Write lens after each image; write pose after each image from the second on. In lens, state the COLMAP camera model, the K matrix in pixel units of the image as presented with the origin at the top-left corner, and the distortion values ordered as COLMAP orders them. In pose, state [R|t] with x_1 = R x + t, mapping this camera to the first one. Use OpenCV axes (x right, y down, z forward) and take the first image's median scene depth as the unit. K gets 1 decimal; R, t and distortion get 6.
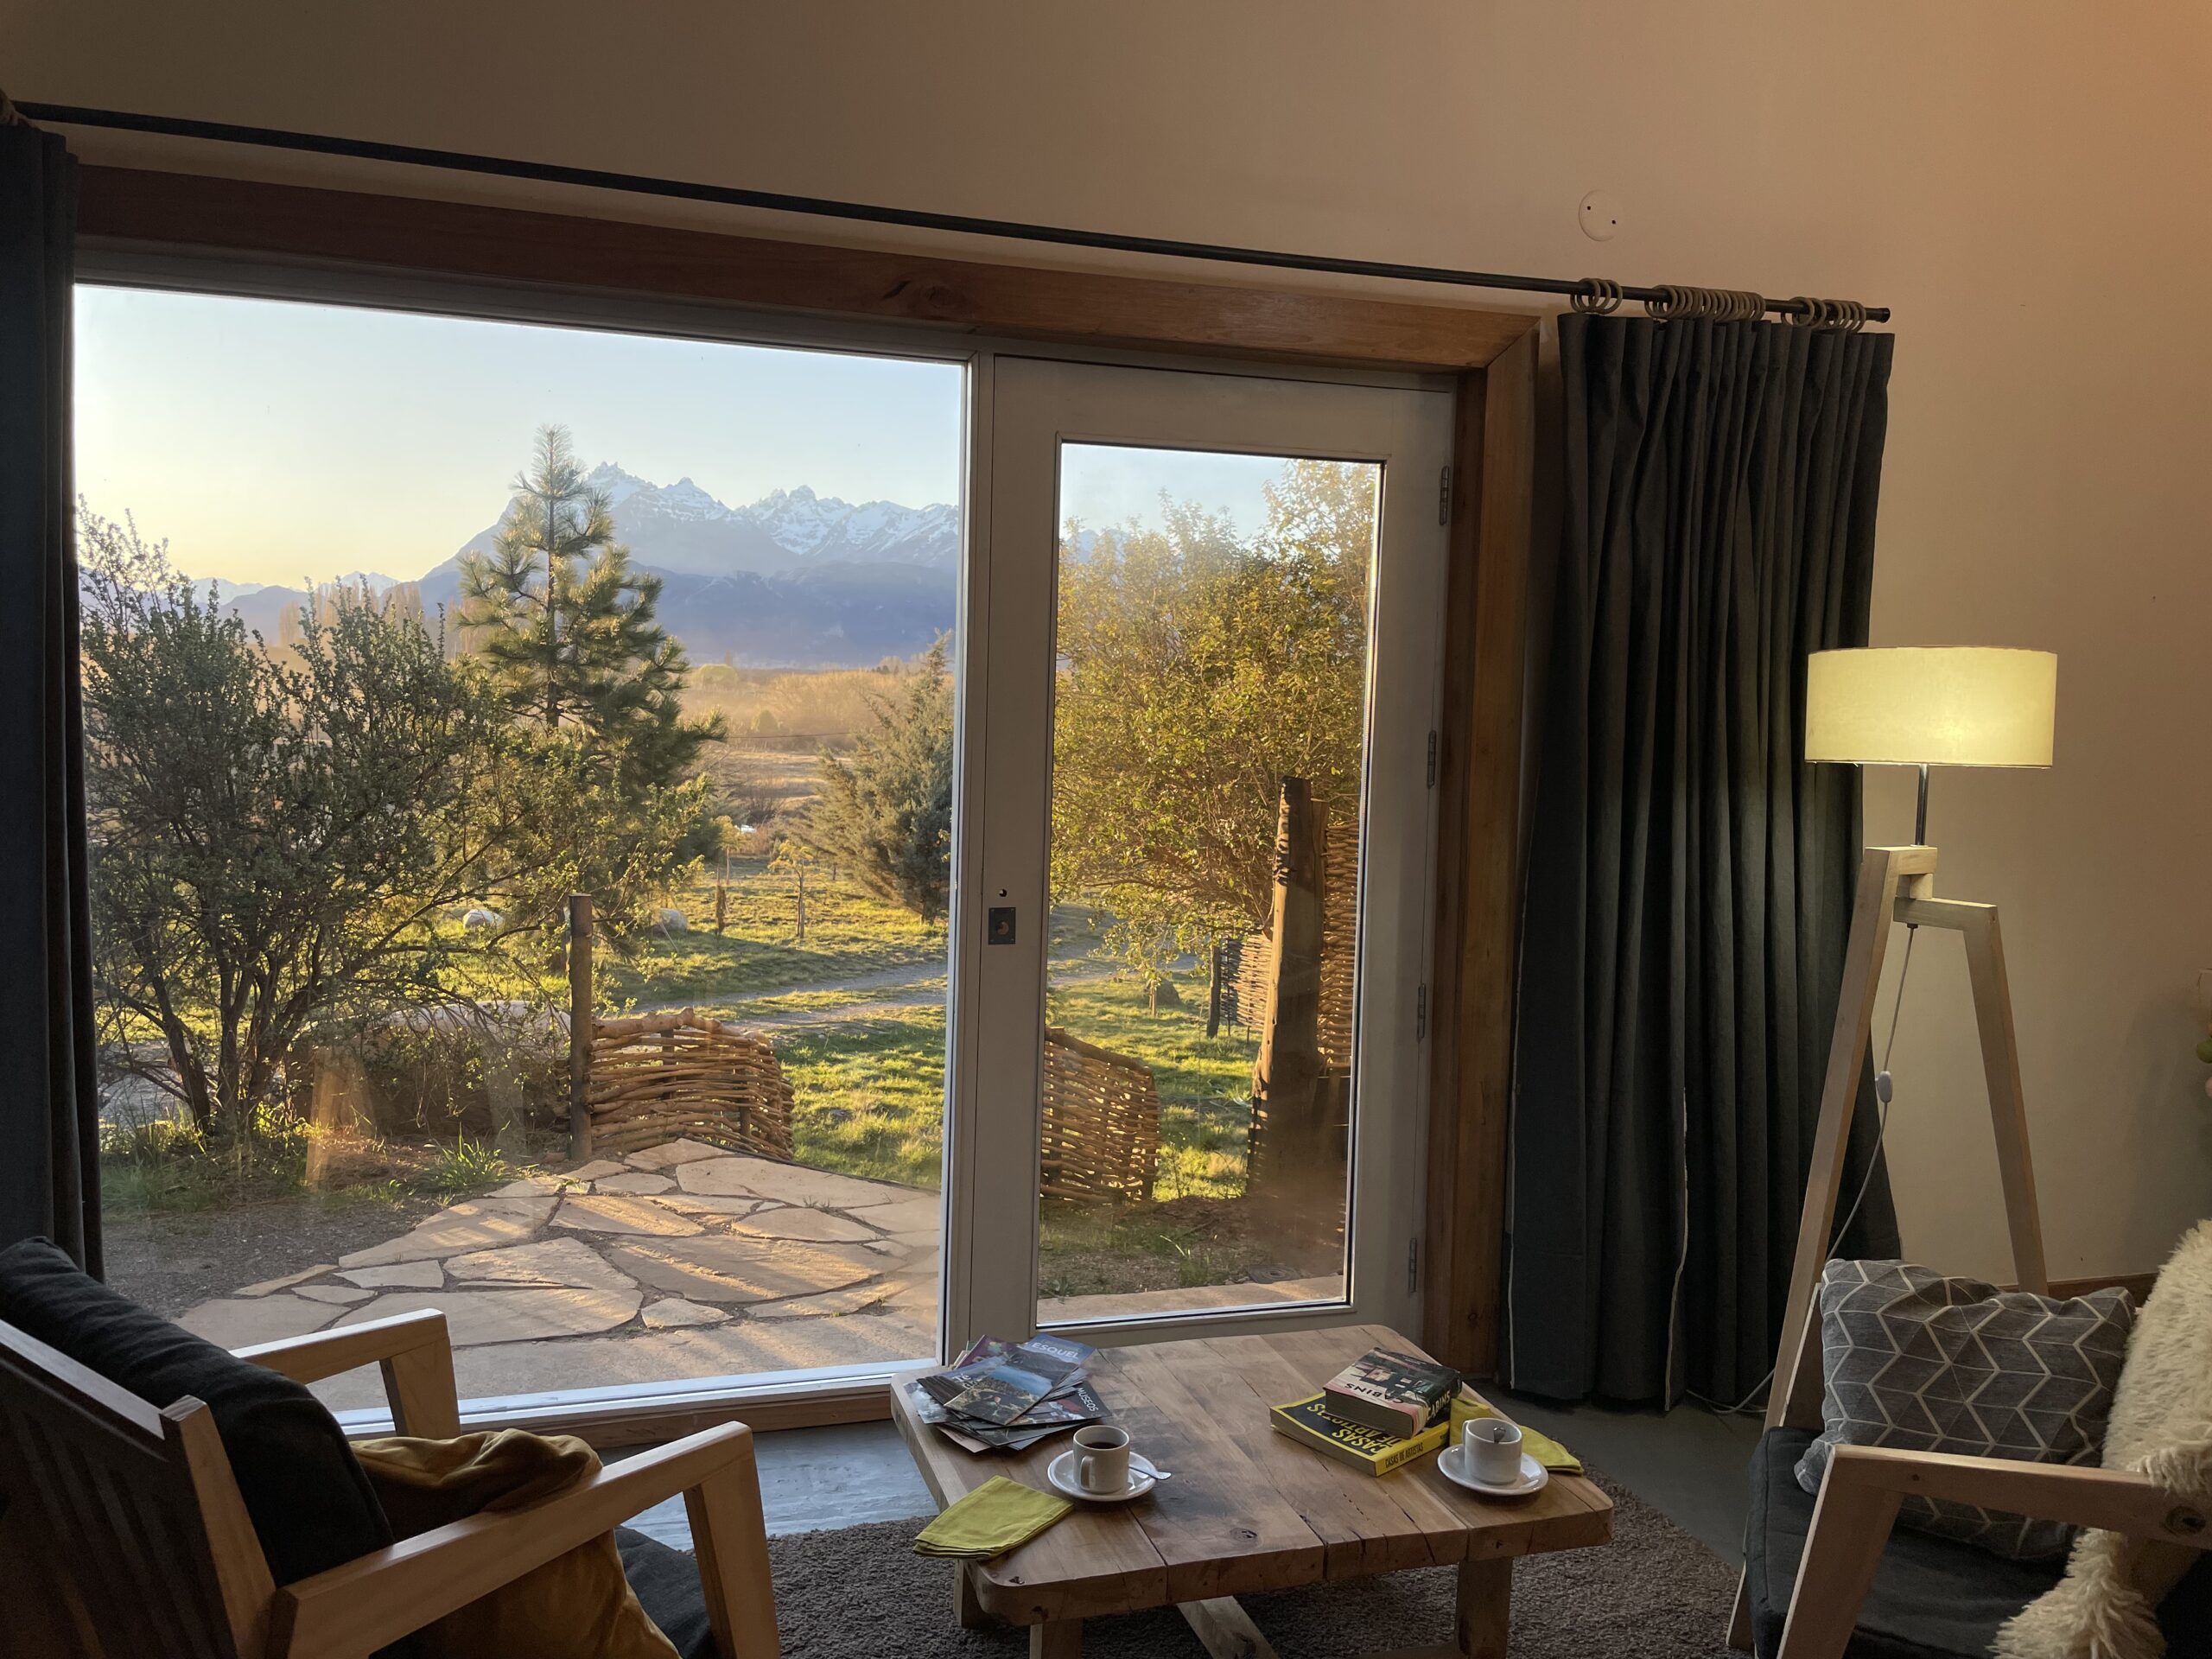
lens RADIAL K [[1675.8, 0, 1107.4], [0, 1675.8, 793.4], [0, 0, 1]] dist [0.091352, -0.124789]
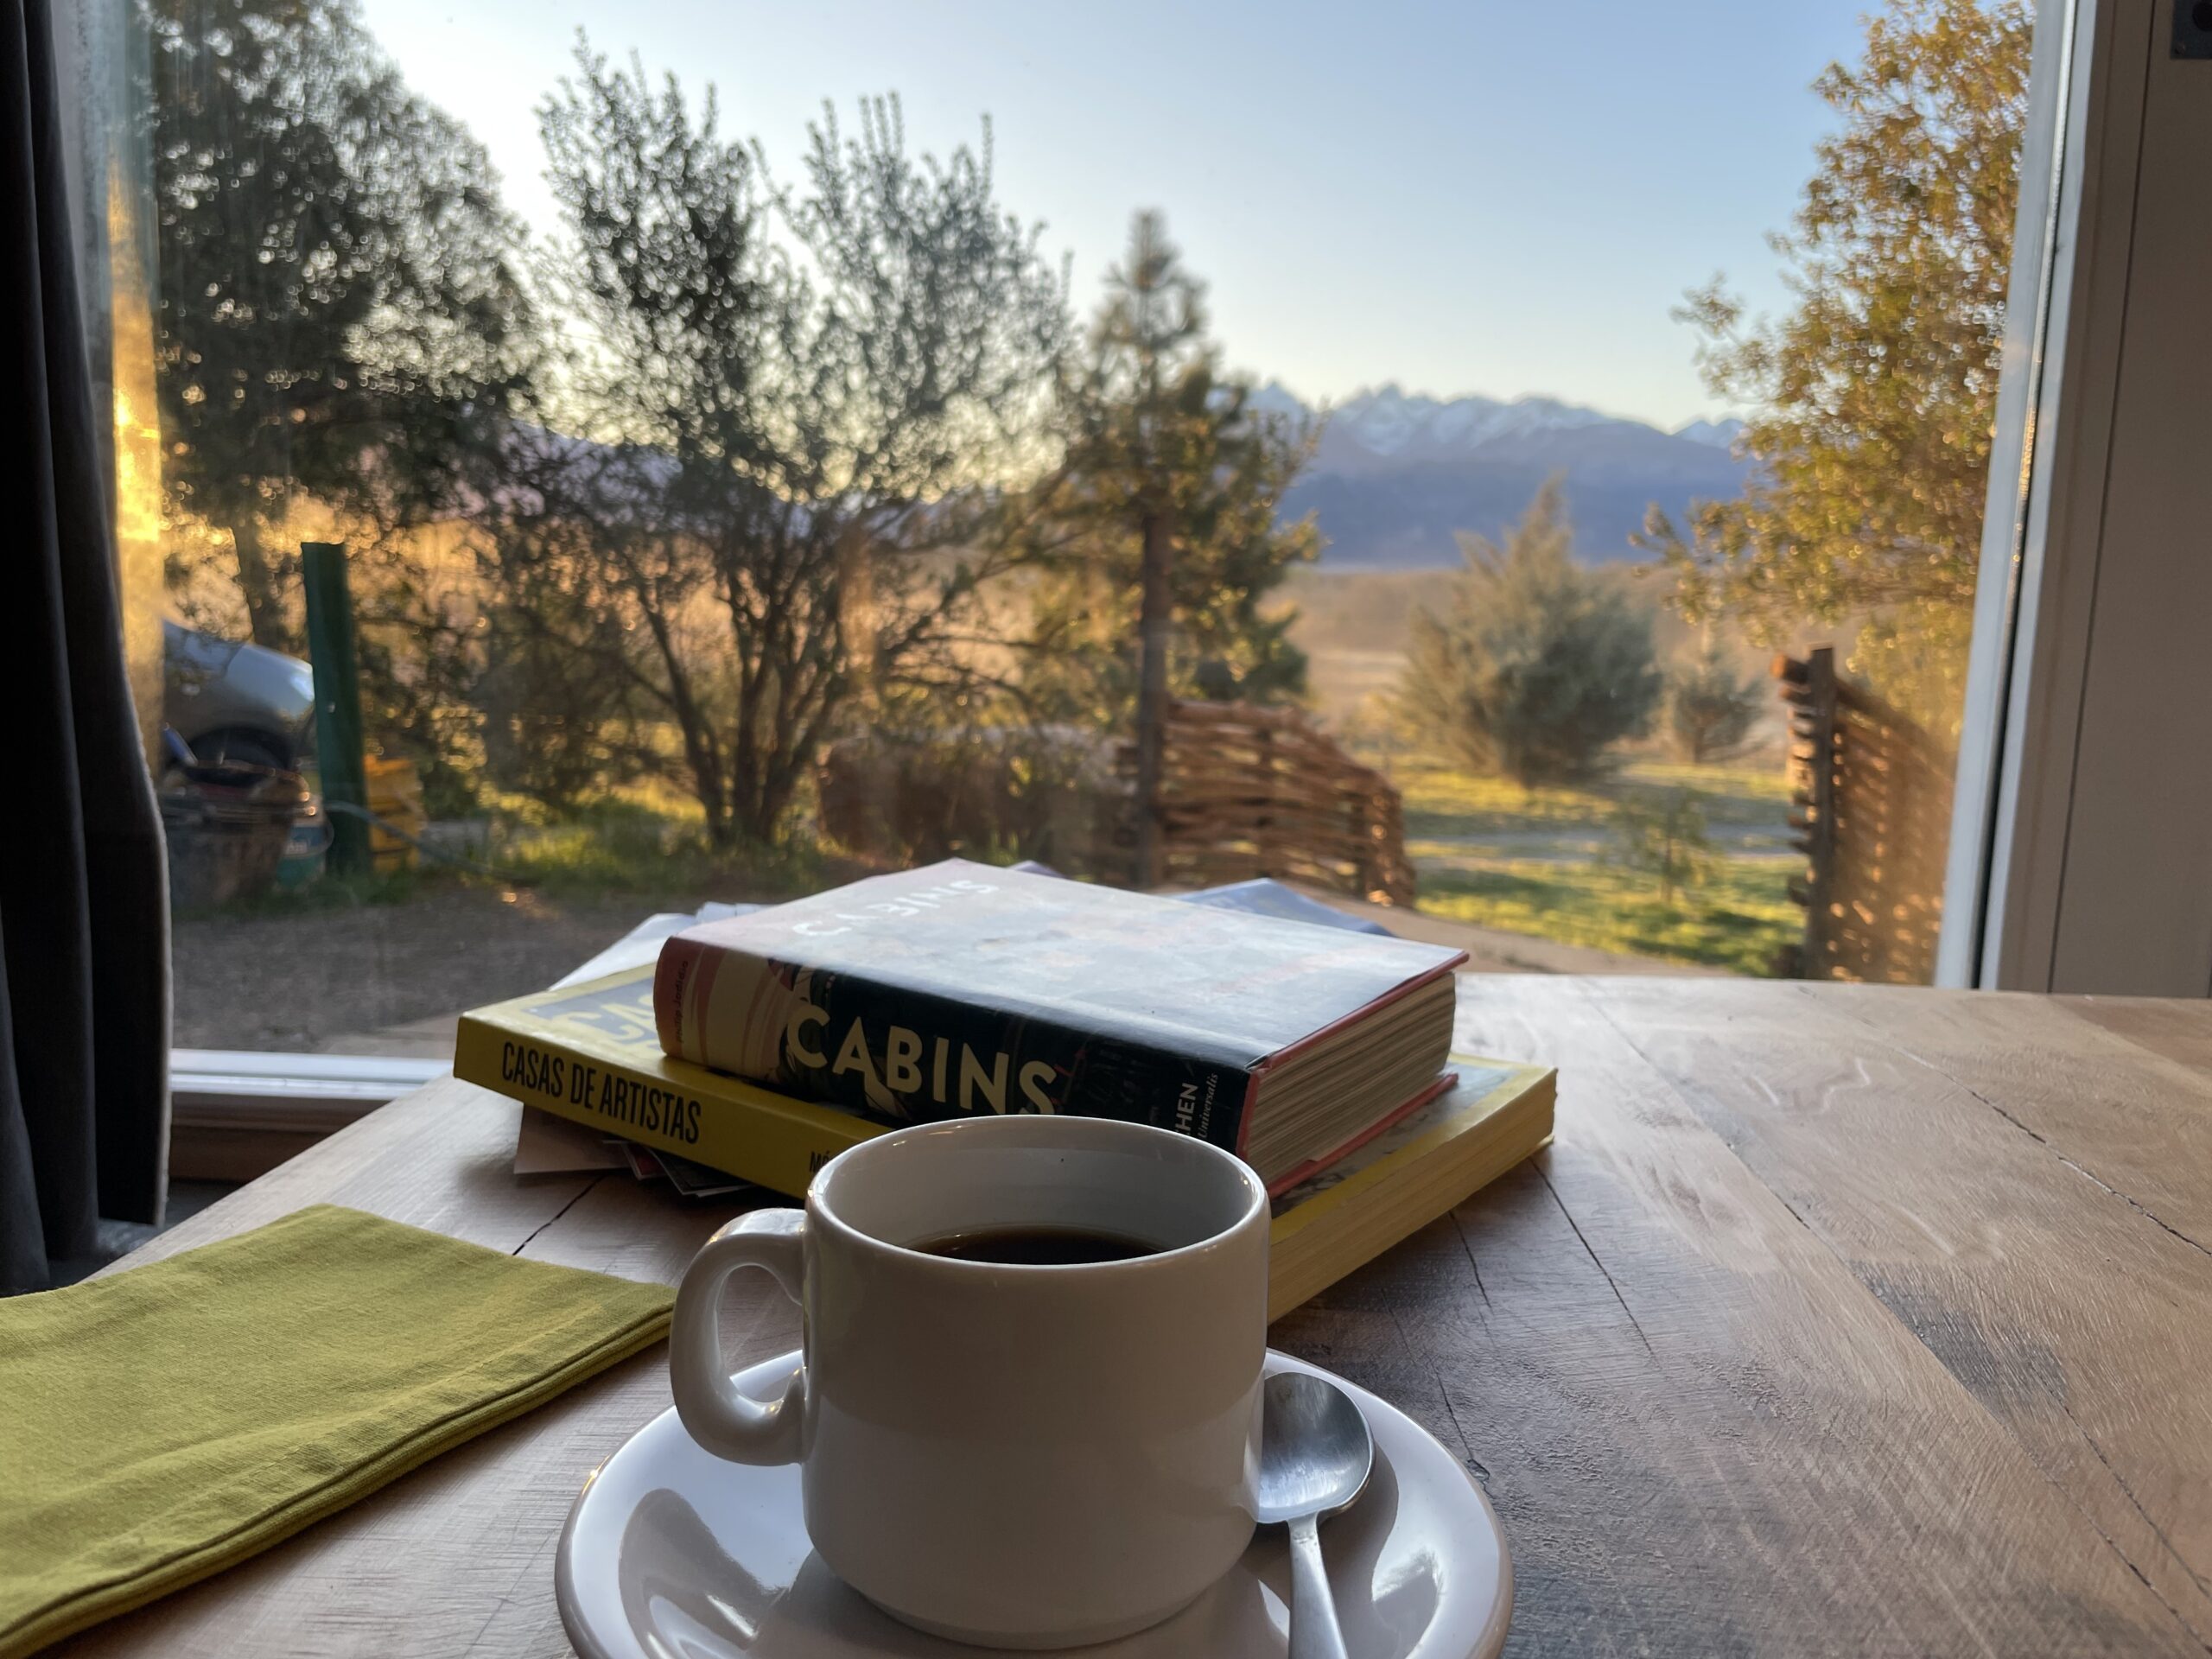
lens RADIAL K [[1675.8, 0, 1107.4], [0, 1675.8, 793.4], [0, 0, 1]] dist [0.091352, -0.124789]
pose [[0.943632, 0.041202, -0.328423, -0.032213], [-0.025058, 0.998267, 0.053240, 0.048223], [0.330048, -0.042009, 0.943029, 0.110910]]
